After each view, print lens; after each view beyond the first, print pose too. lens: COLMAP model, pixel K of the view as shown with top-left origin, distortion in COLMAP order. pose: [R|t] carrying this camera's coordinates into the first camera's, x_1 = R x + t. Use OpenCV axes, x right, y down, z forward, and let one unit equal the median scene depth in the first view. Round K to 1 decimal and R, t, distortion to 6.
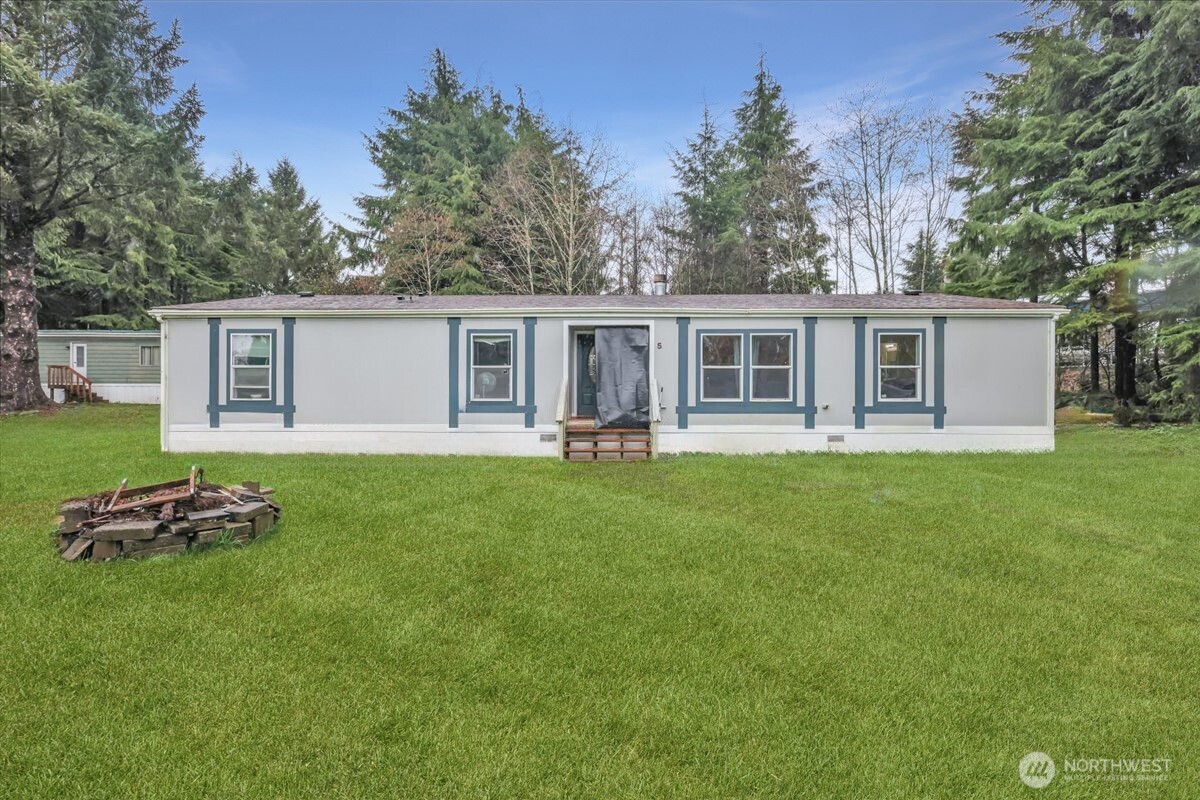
lens RADIAL K [[522.7, 0, 600.0], [0, 522.7, 400.0], [0, 0, 1]] dist [0.000304, 0.000063]
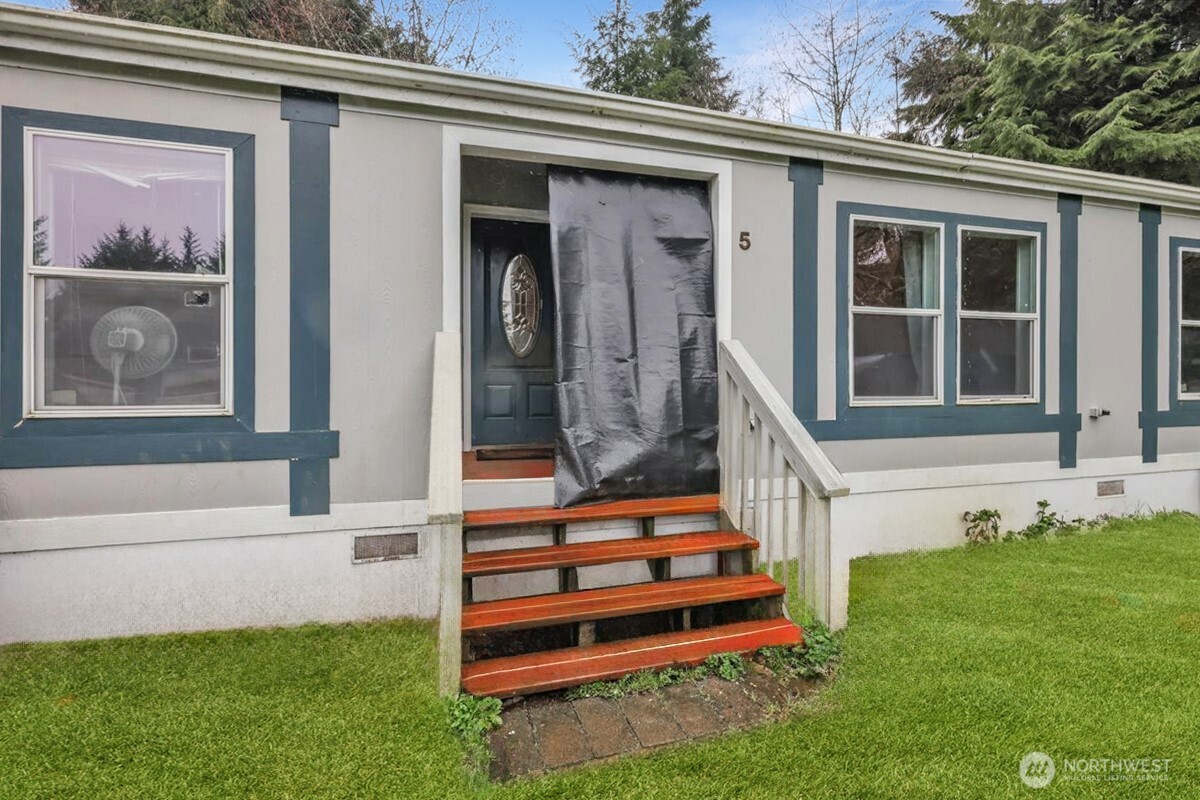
lens RADIAL K [[522.7, 0, 600.0], [0, 522.7, 400.0], [0, 0, 1]] dist [0.000304, 0.000063]
pose [[0.952530, -0.012034, 0.304207, -0.075546], [0.010895, 0.999926, 0.005439, -0.005012], [-0.304250, -0.001867, 0.952590, 0.713251]]
